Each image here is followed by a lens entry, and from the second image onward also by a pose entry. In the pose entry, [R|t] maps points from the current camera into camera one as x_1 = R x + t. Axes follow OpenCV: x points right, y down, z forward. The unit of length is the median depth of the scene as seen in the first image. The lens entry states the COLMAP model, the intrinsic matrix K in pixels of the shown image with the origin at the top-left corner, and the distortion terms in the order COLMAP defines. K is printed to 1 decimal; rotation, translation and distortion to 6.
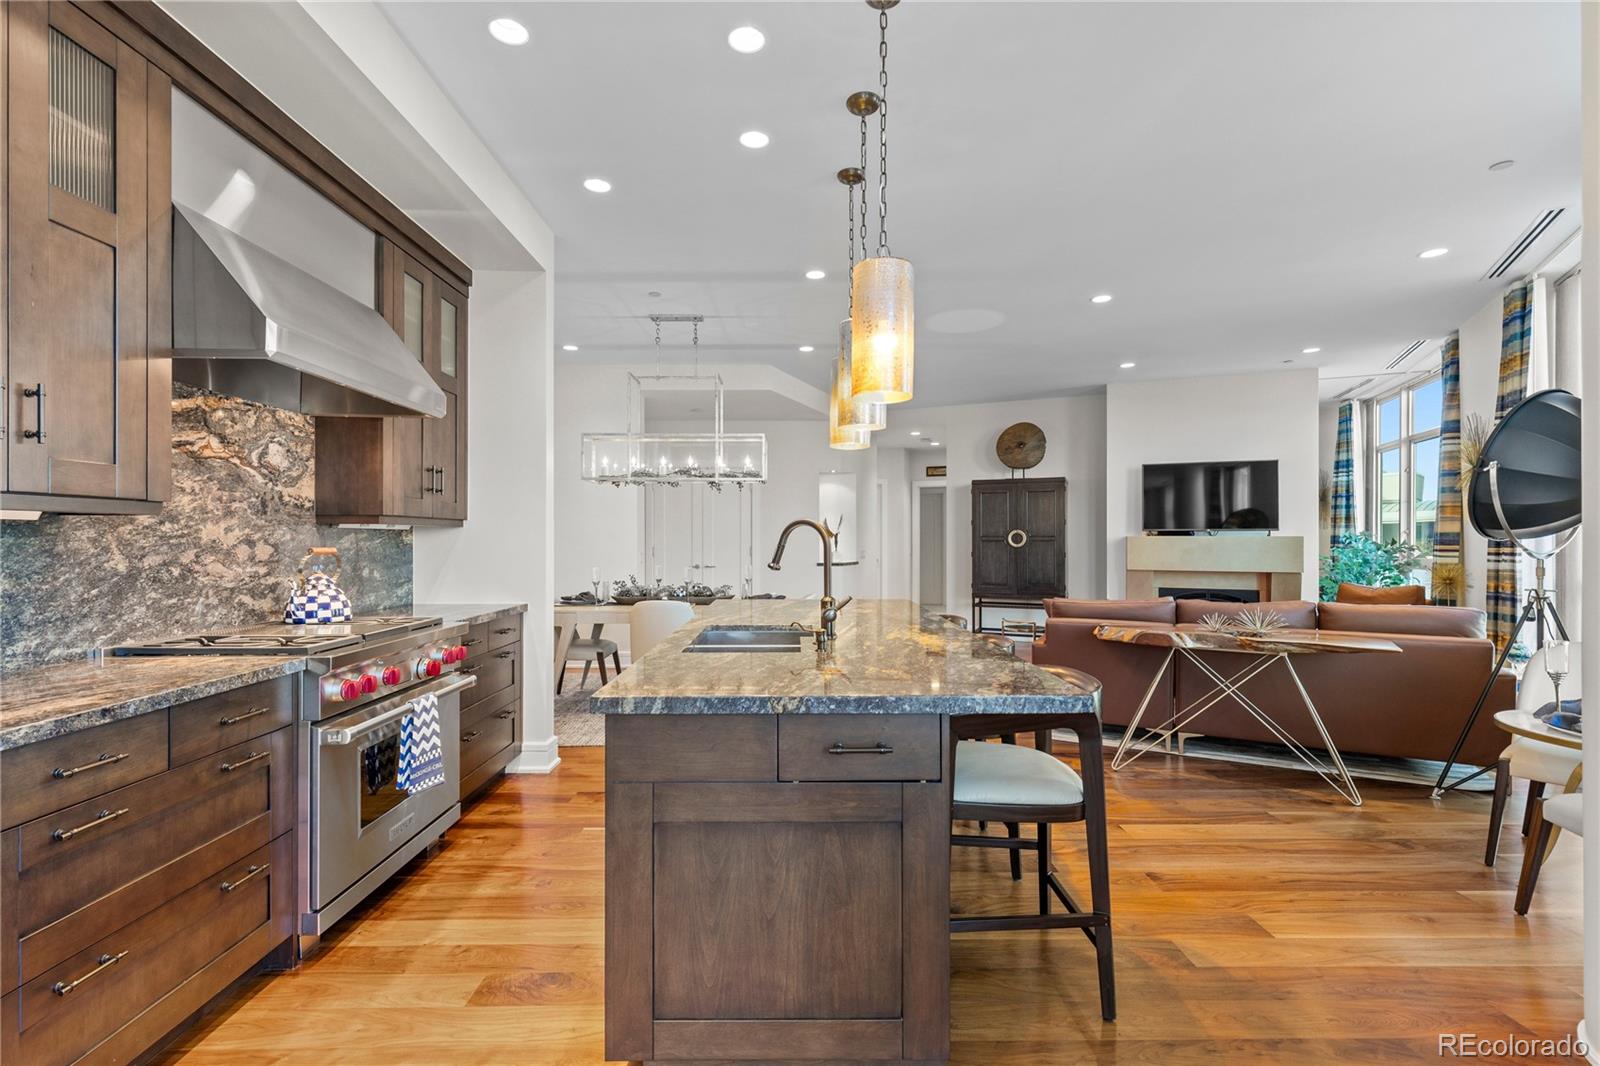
lens RADIAL K [[719.5, 0, 794.9], [0, 719.5, 535.3], [0, 0, 1]] dist [-0.000270, -0.000056]
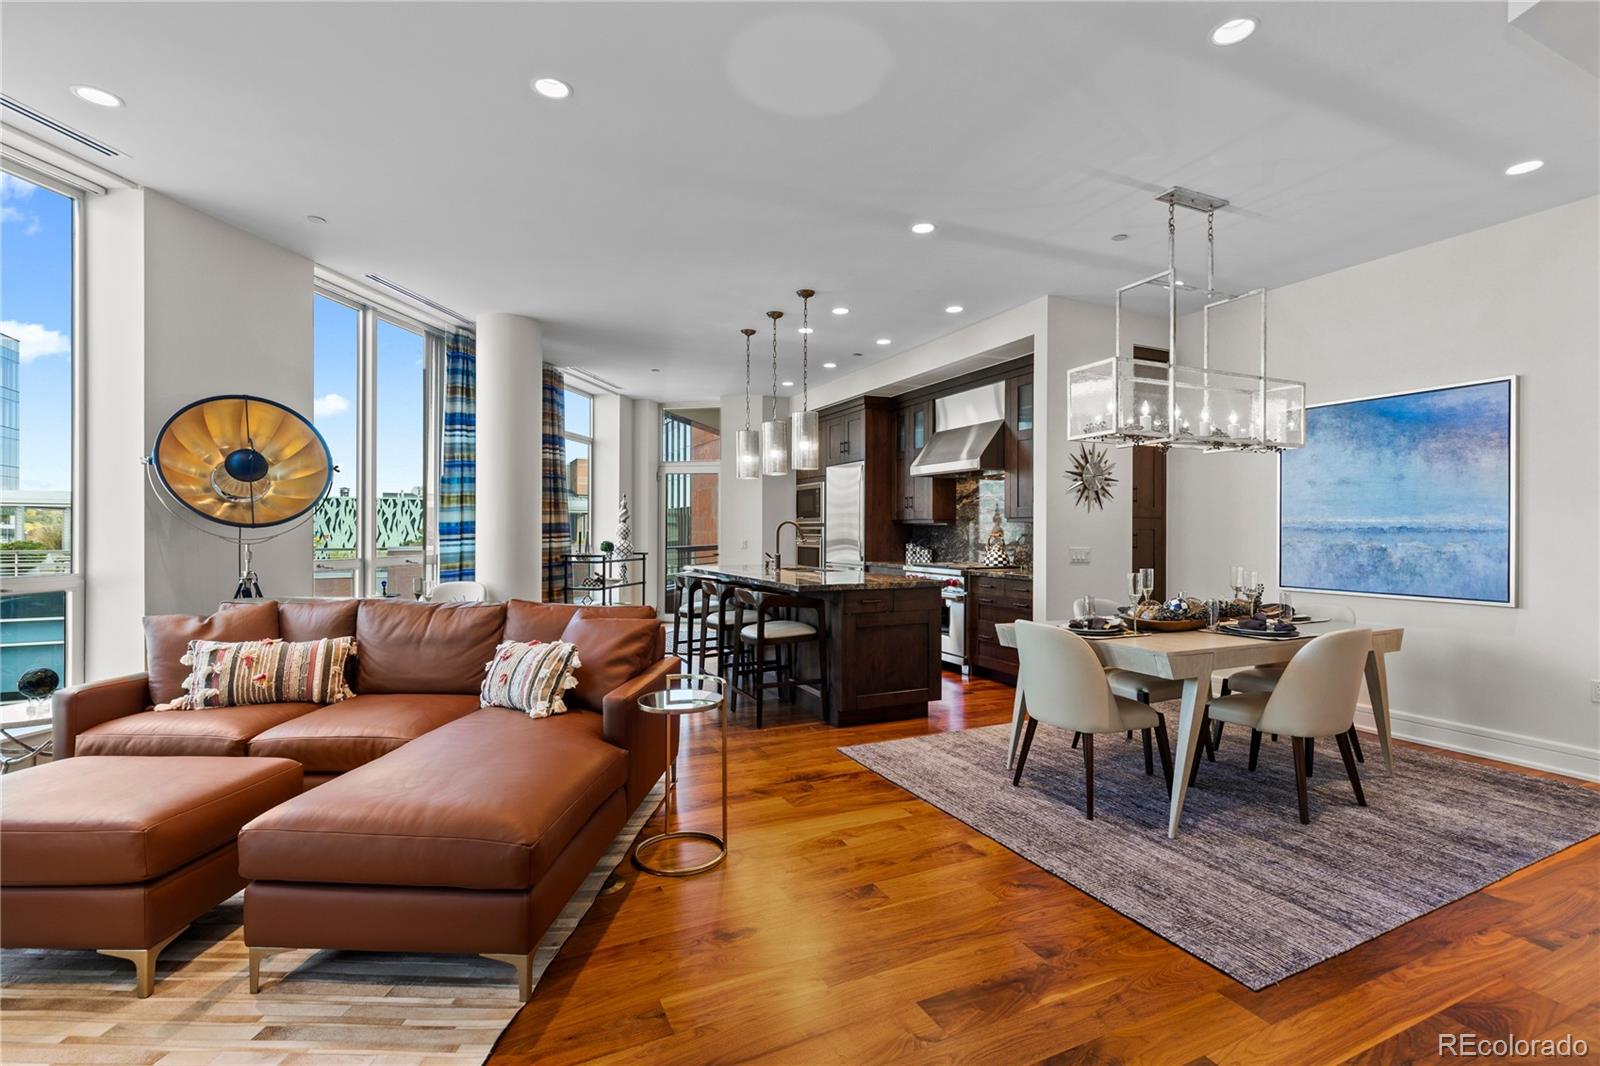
lens RADIAL K [[723.8, 0, 800.6], [0, 723.8, 525.6], [0, 0, 1]] dist [0.000579, 0.000336]
pose [[-0.907286, -0.007903, -0.420441, 0.955961], [-0.003075, 0.999921, -0.012159, 0.023487], [0.420504, -0.009738, -0.907238, 3.101865]]
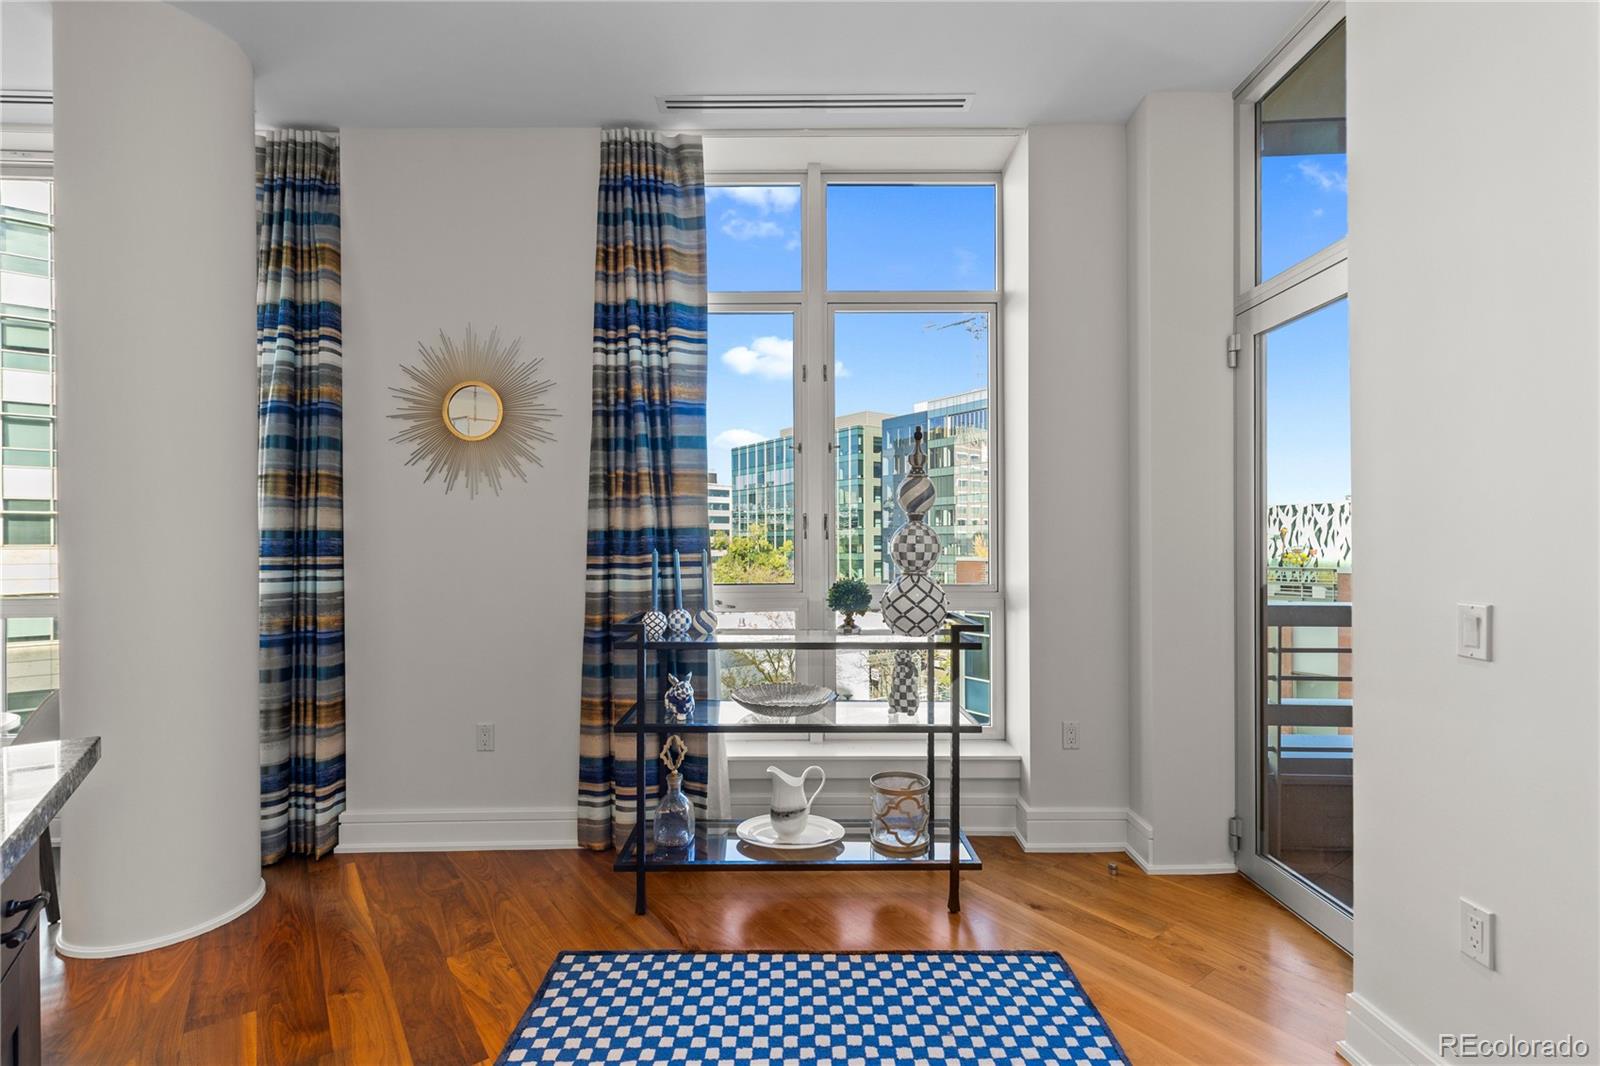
lens RADIAL K [[728.0, 0, 796.7], [0, 728.0, 542.8], [0, 0, 1]] dist [0.000160, -0.000247]
pose [[-0.590482, 0.001742, 0.807049, -0.433997], [-0.001642, 0.999993, -0.003359, 0.005974], [-0.807049, -0.003309, -0.590475, 0.514257]]
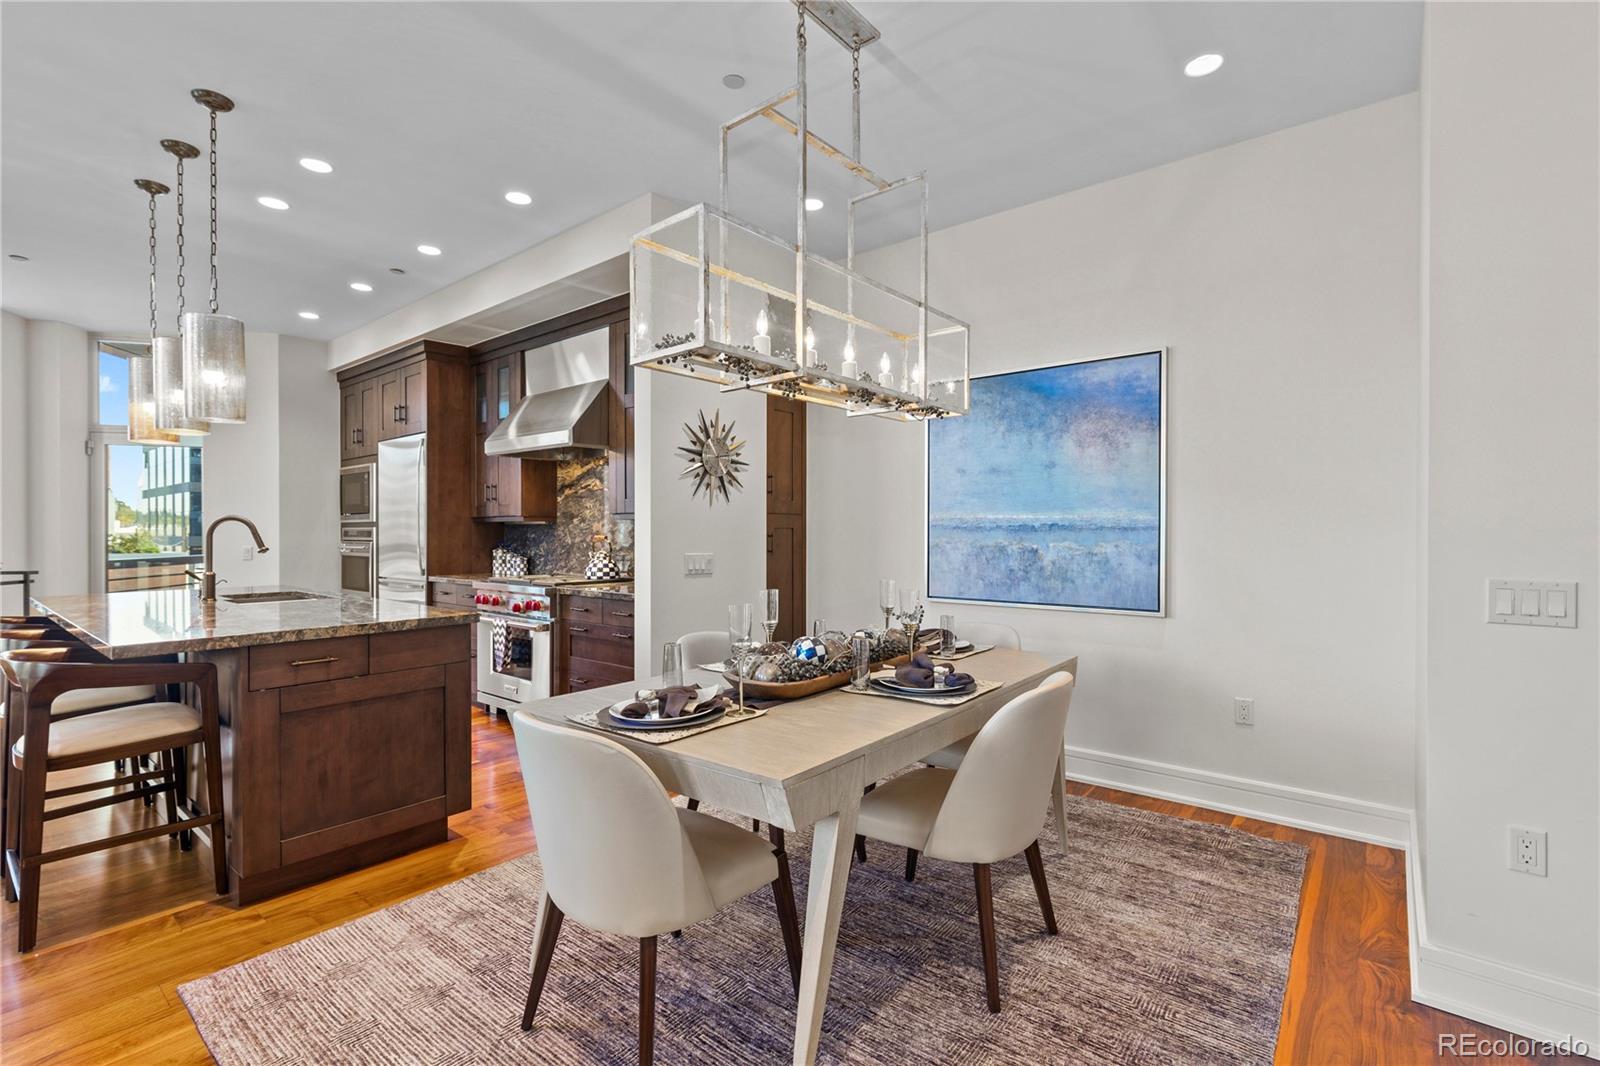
lens RADIAL K [[720.0, 0, 801.1], [0, 720.0, 534.4], [0, 0, 1]] dist [0.001544, -0.000406]
pose [[-0.637680, 0.002245, -0.770298, 0.377741], [0.004733, 0.999988, -0.001004, 0.021307], [0.770287, -0.004286, -0.637683, 2.679290]]
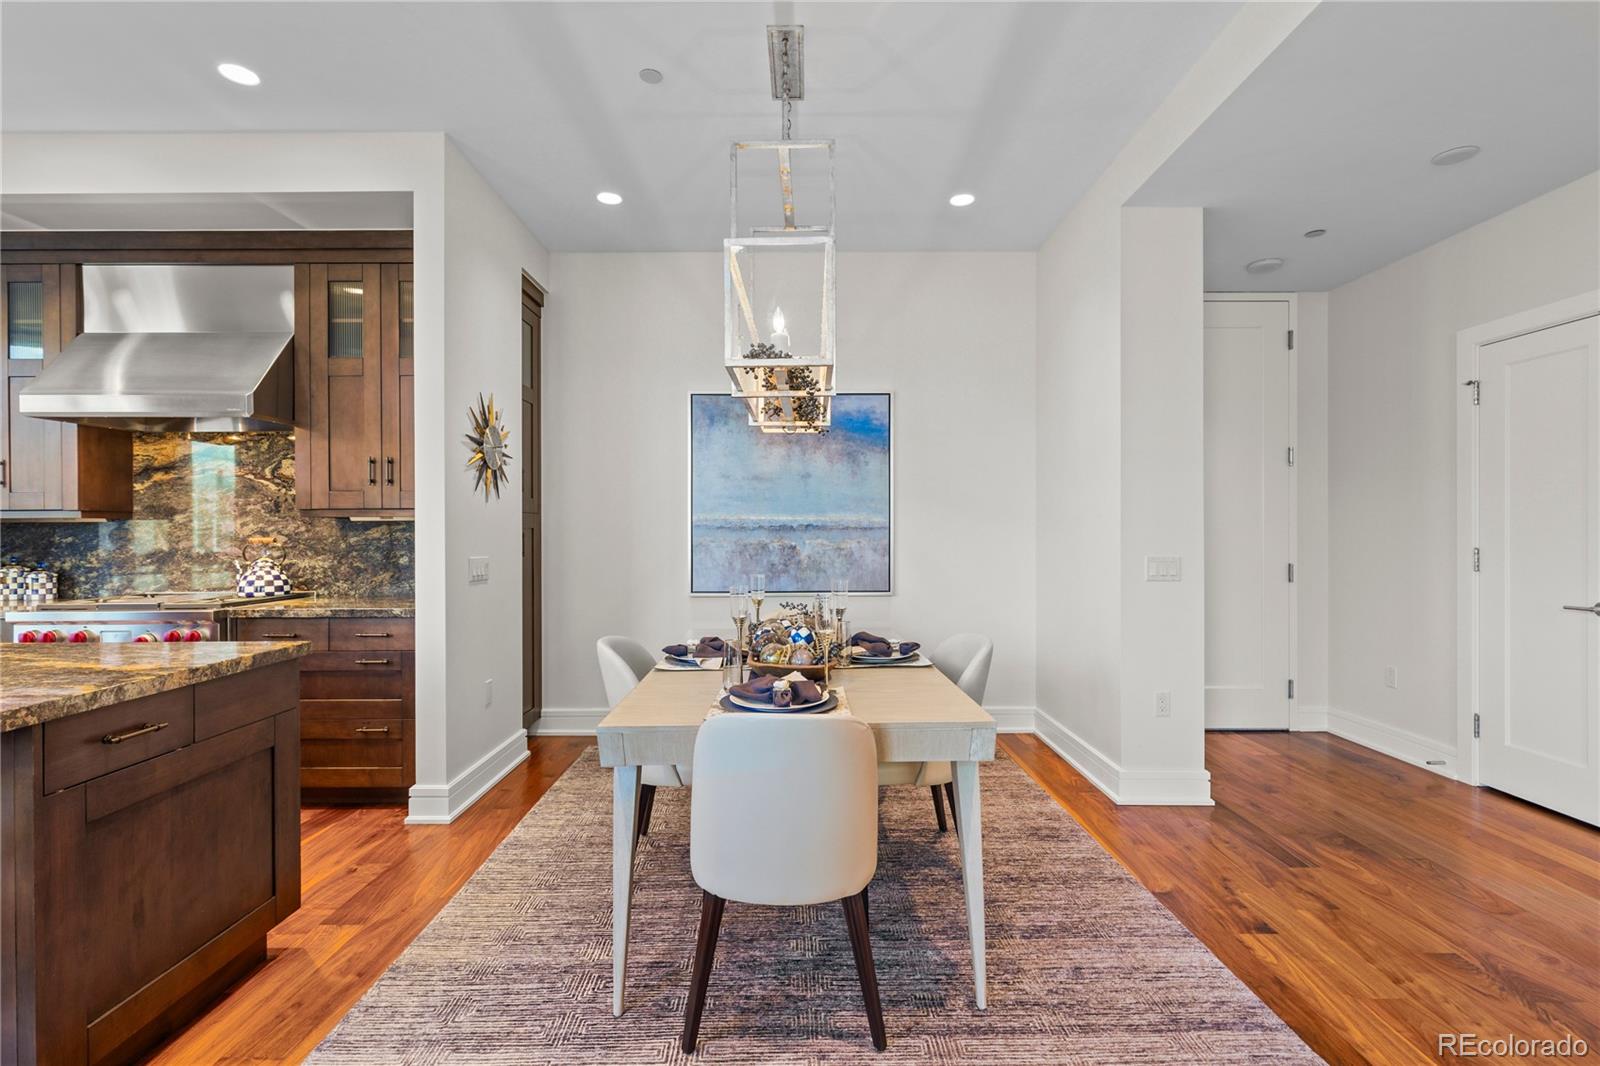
lens RADIAL K [[723.1, 0, 795.6], [0, 723.1, 533.5], [0, 0, 1]] dist [0.003516, 0.000025]
pose [[-0.006255, 0.002087, -0.999978, 0.676549], [0.010190, 0.999946, 0.002023, 0.018768], [0.999929, -0.010177, -0.006276, 2.140490]]
